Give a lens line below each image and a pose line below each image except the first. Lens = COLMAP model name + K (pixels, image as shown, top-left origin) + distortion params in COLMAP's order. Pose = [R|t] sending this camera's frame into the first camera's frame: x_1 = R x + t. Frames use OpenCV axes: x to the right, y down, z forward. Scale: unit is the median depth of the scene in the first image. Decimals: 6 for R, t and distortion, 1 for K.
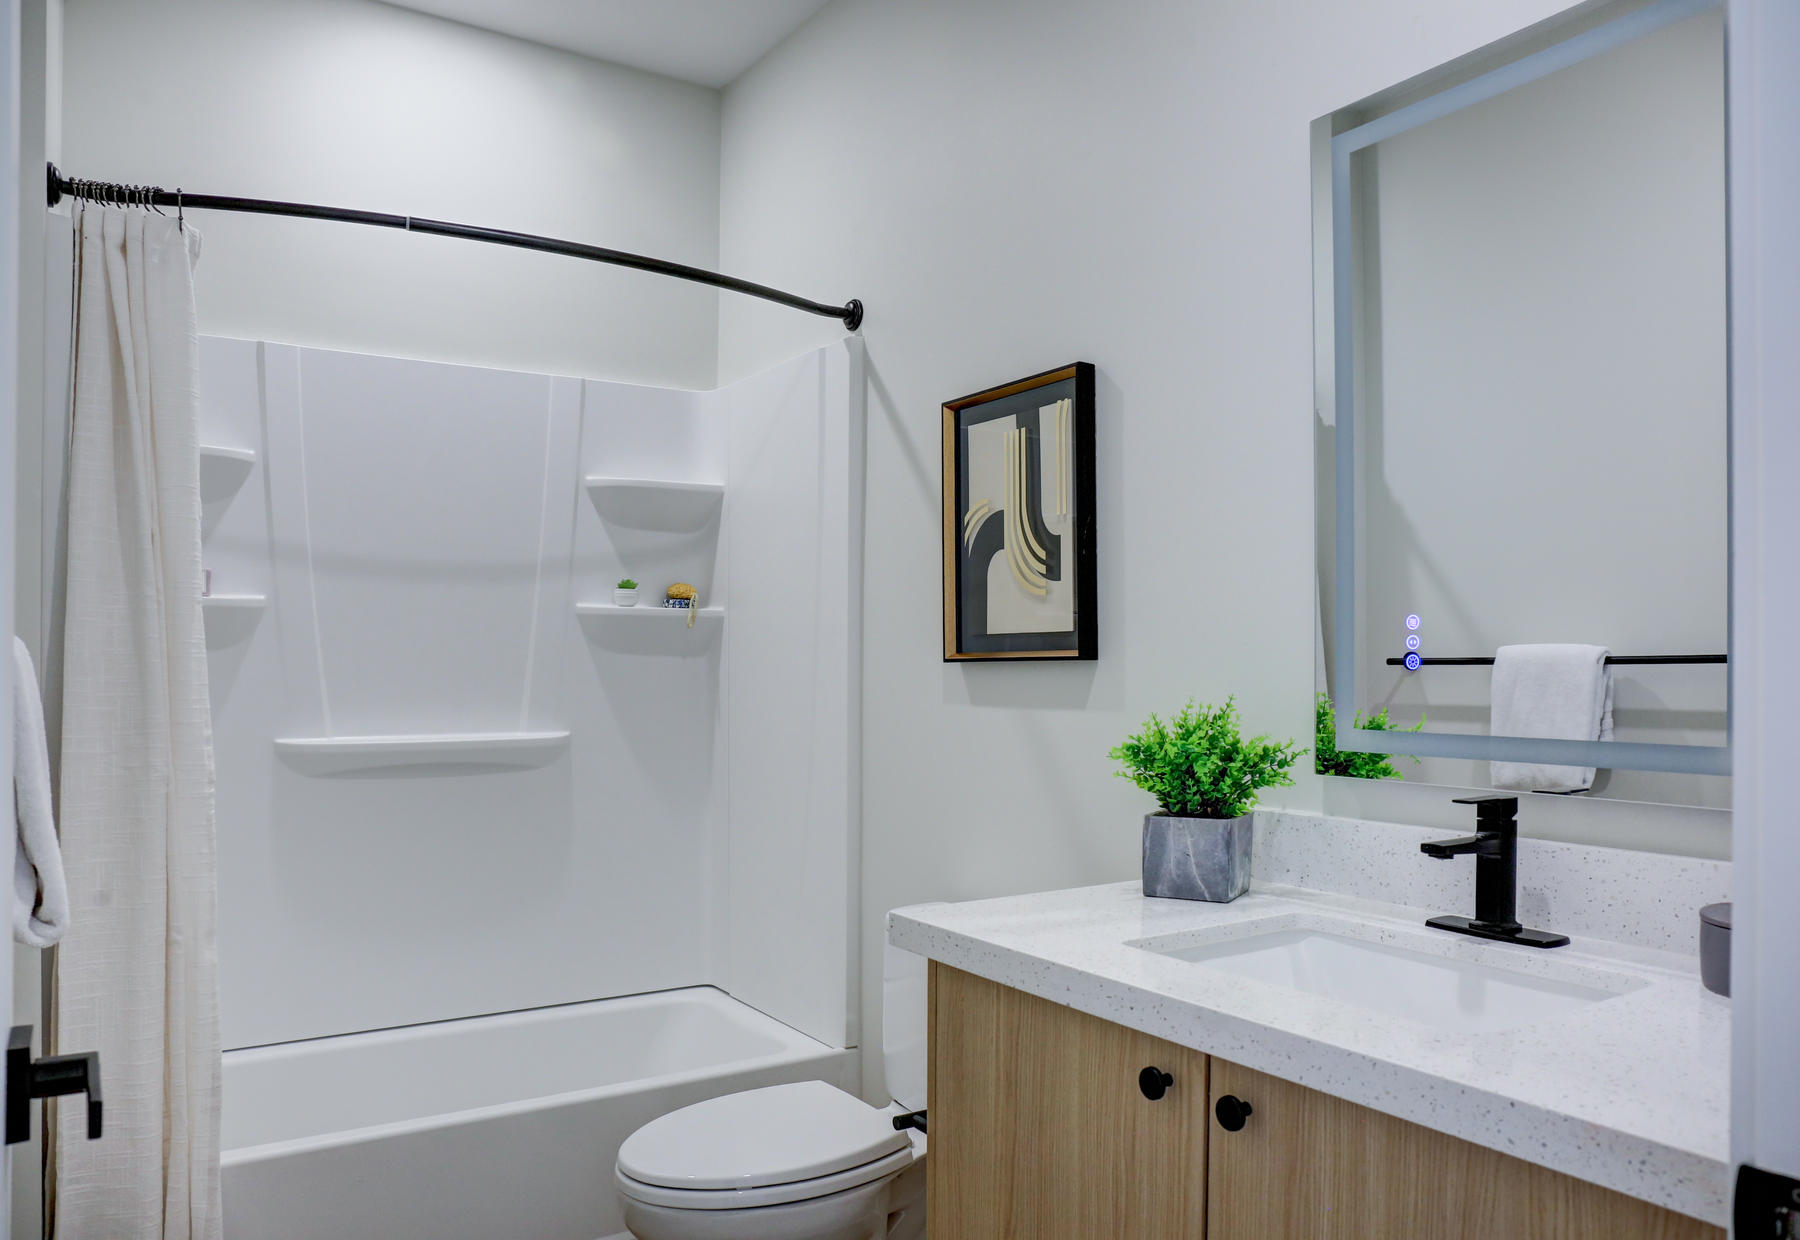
lens RADIAL K [[1324.7, 0, 900.0], [0, 1324.7, 620.0], [0, 0, 1]] dist [-0.000836, -0.000109]
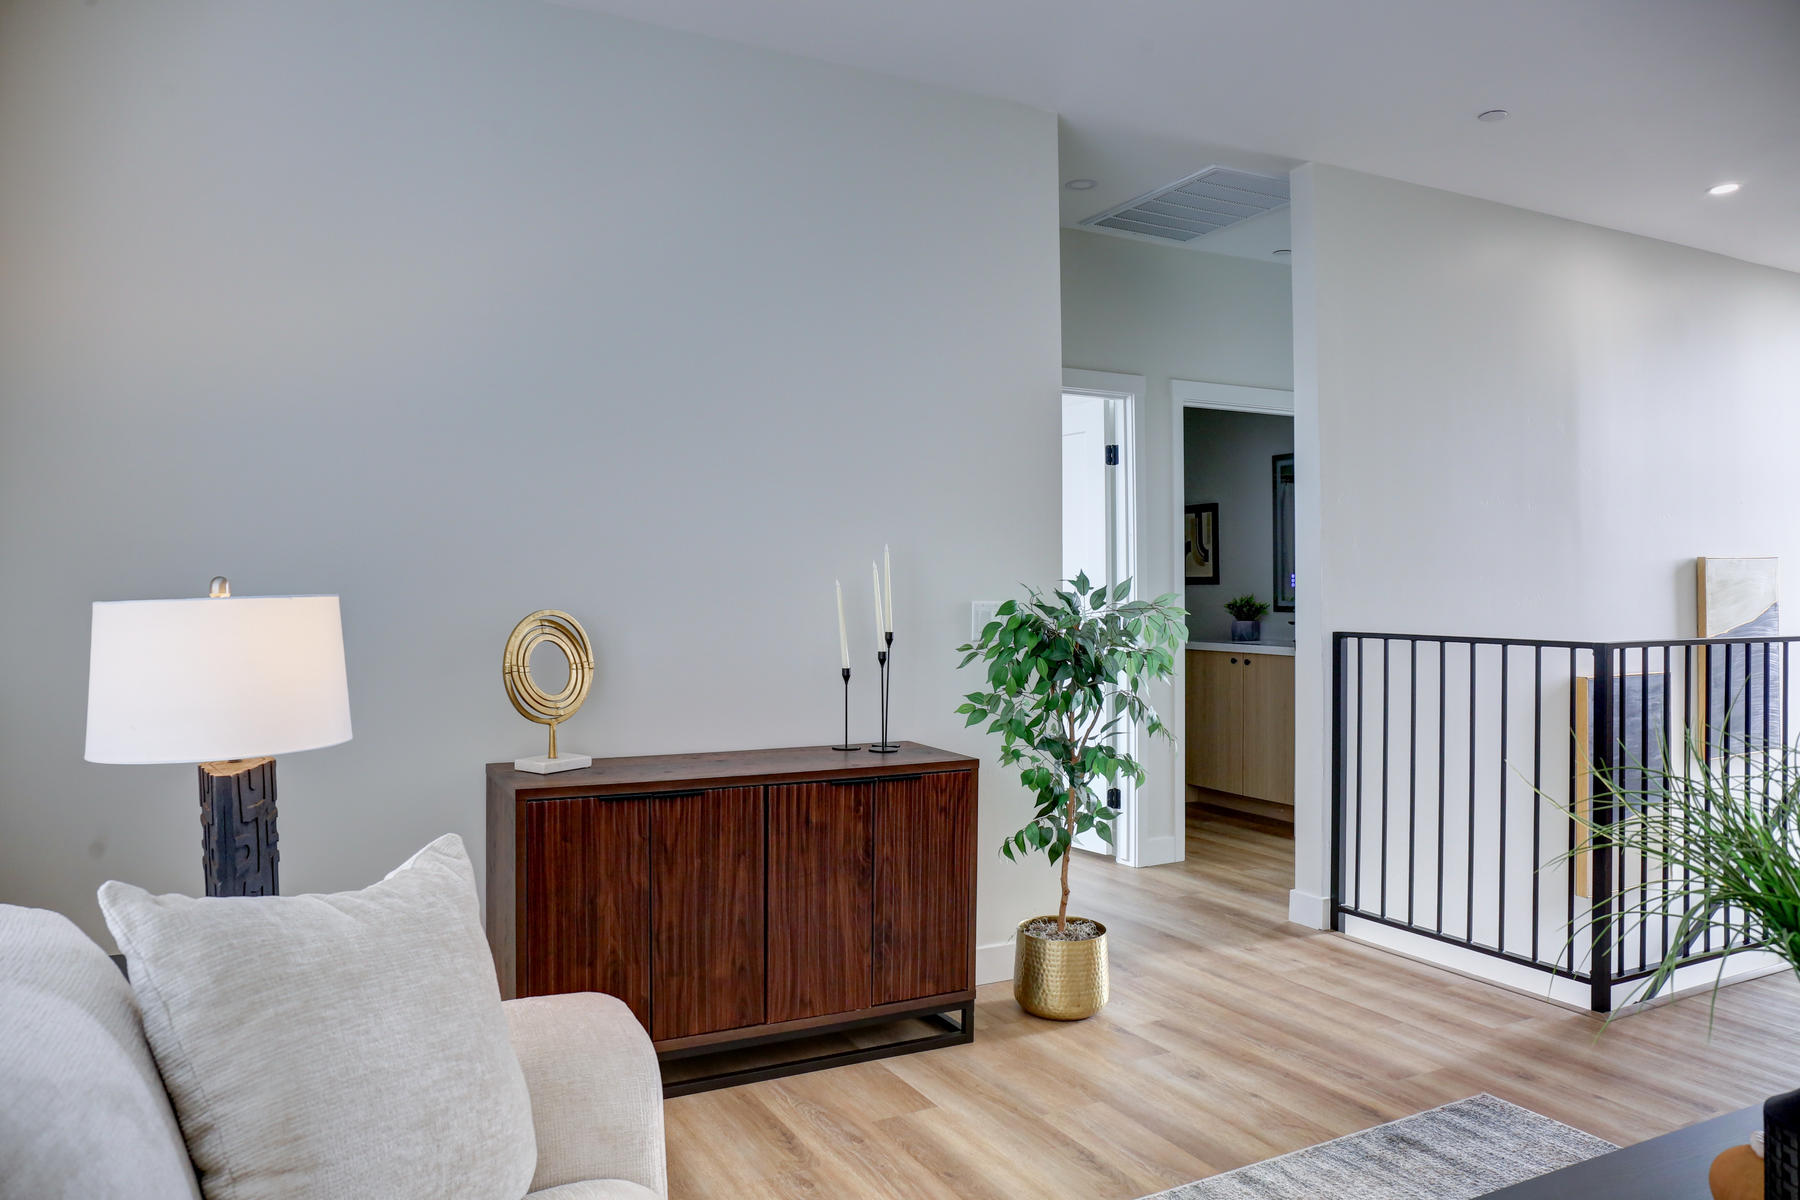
lens RADIAL K [[1252.1, 0, 900.0], [0, 1252.1, 600.0], [0, 0, 1]] dist [0.002850, 0.001452]
pose [[0.996971, -0.003407, -0.077701, -0.541261], [0.005895, 0.999476, 0.031815, -0.048507], [0.077552, -0.032177, 0.996469, -2.962951]]
